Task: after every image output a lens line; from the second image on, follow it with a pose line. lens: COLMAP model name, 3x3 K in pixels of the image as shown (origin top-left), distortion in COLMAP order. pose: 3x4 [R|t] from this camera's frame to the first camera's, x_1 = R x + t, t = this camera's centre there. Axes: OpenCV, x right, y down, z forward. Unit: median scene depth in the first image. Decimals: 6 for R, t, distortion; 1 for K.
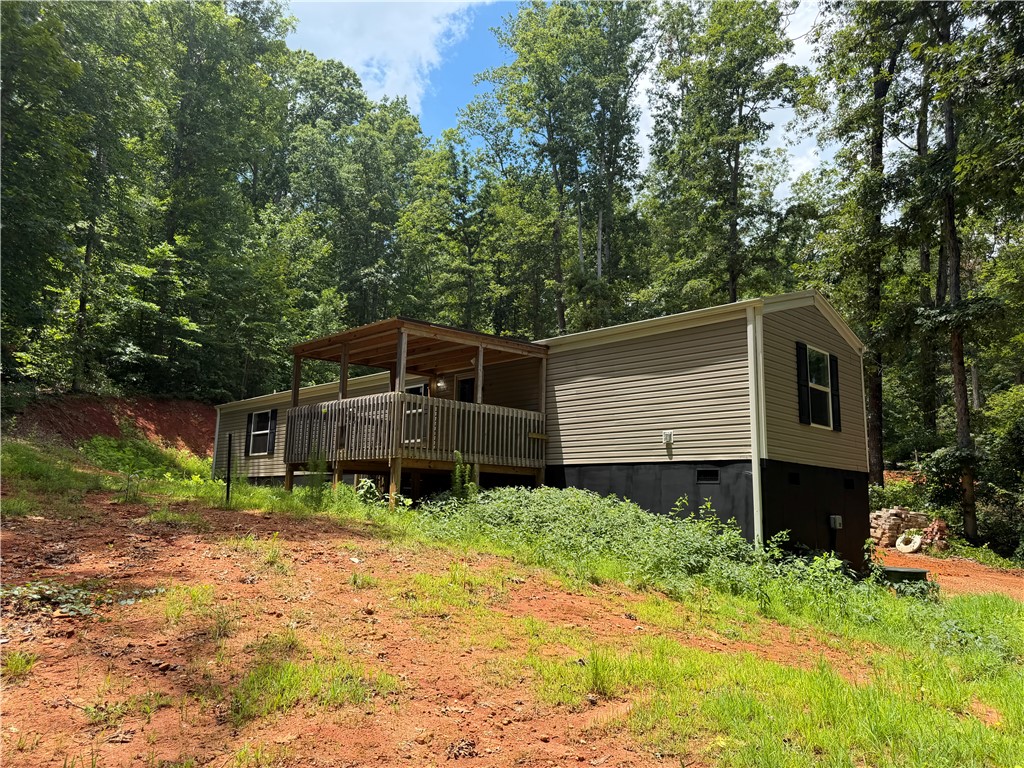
lens RADIAL K [[720.6, 0, 506.3], [0, 720.6, 381.9], [0, 0, 1]] dist [0.081235, -0.111552]
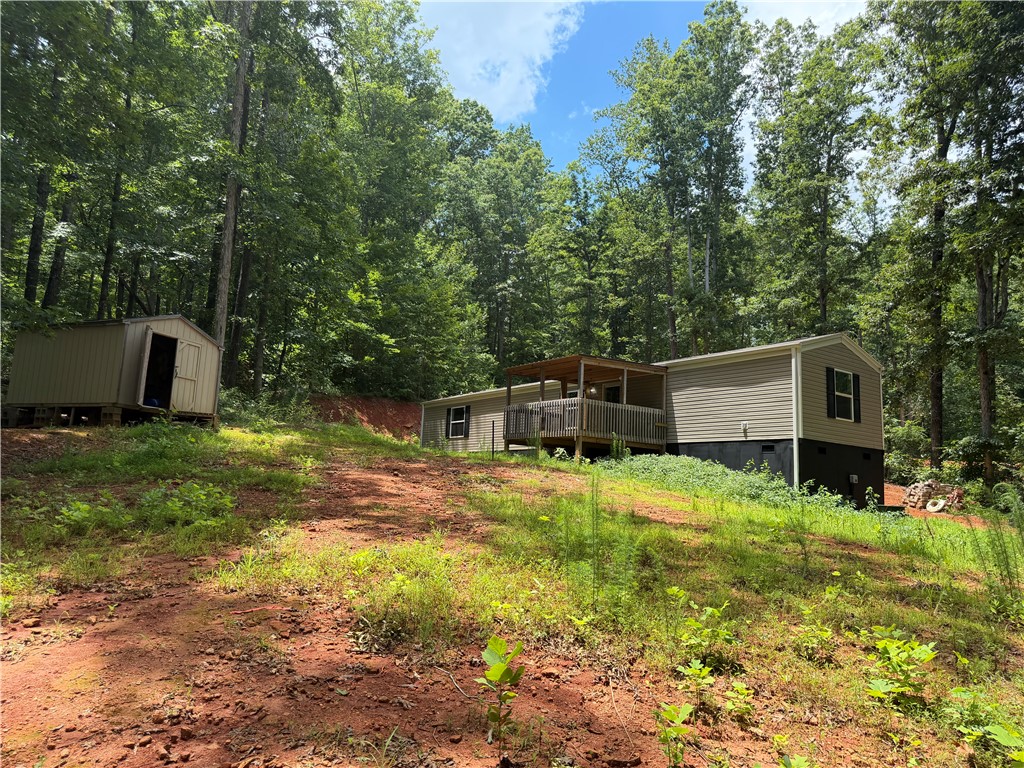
lens RADIAL K [[720.6, 0, 506.3], [0, 720.6, 381.9], [0, 0, 1]] dist [0.081235, -0.111552]
pose [[0.989354, -0.001549, -0.145521, -0.018117], [0.002699, 0.999967, 0.007710, -0.009314], [0.145504, -0.008021, 0.989325, -0.181807]]
